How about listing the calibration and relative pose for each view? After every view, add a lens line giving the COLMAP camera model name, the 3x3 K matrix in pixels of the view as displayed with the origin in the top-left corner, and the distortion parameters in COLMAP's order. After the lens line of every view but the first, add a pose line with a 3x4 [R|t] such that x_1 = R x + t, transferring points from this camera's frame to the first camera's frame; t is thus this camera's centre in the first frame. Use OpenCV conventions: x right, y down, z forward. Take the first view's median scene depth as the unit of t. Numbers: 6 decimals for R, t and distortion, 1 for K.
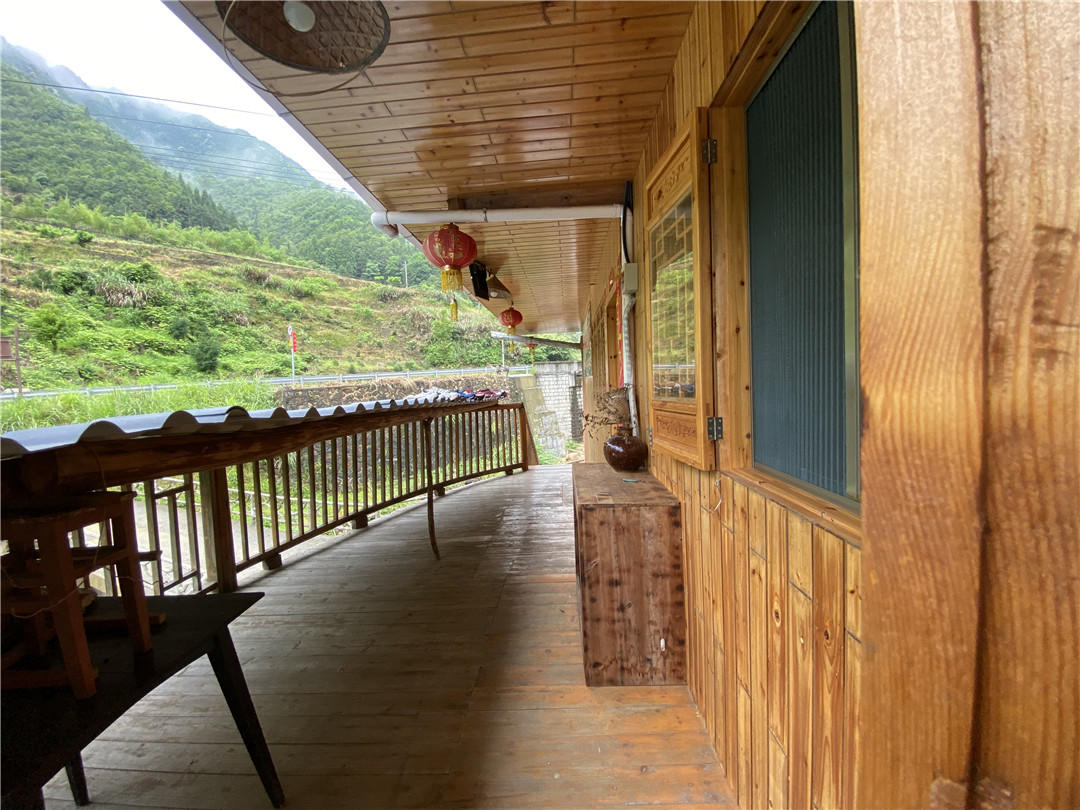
lens RADIAL K [[490.2, 0, 540.0], [0, 490.2, 405.0], [0, 0, 1]] dist [0.169178, 0.000062]
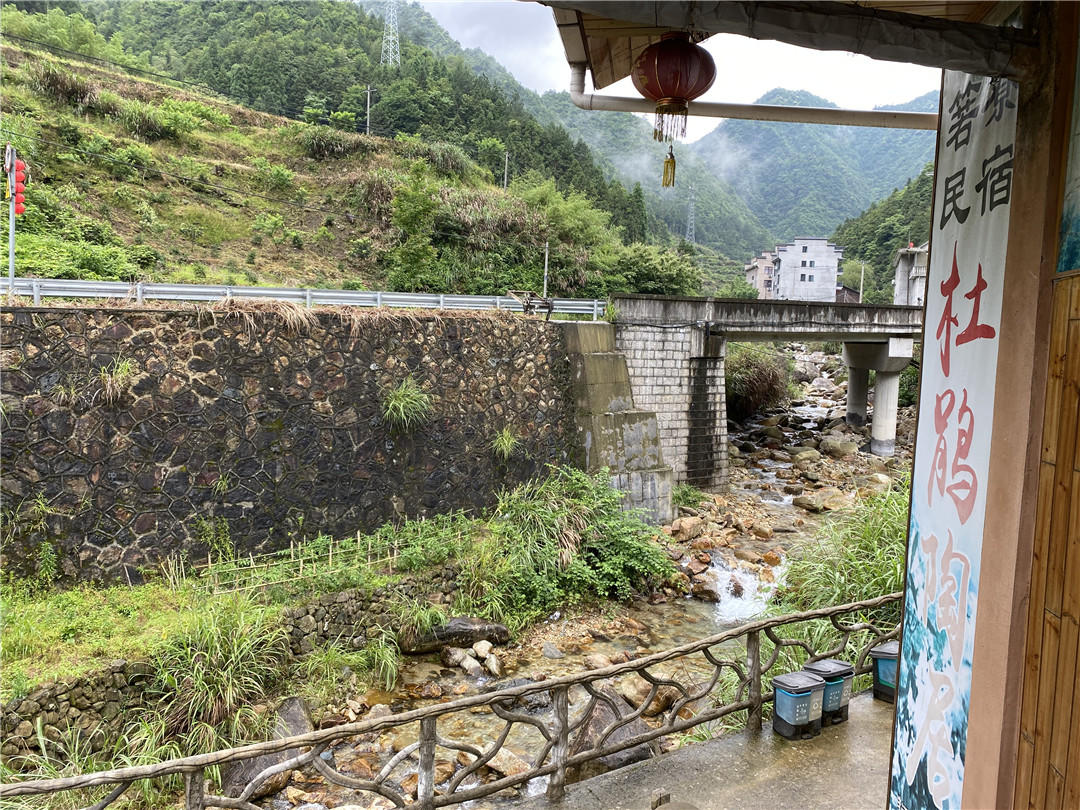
lens RADIAL K [[821.5, 0, 540.0], [0, 821.5, 405.0], [0, 0, 1]] dist [-0.004245, -0.002511]
pose [[0.993663, 0.082868, -0.075944, -0.010491], [-0.080990, 0.996336, 0.027486, -0.003929], [0.077943, -0.021161, 0.996733, 0.225084]]
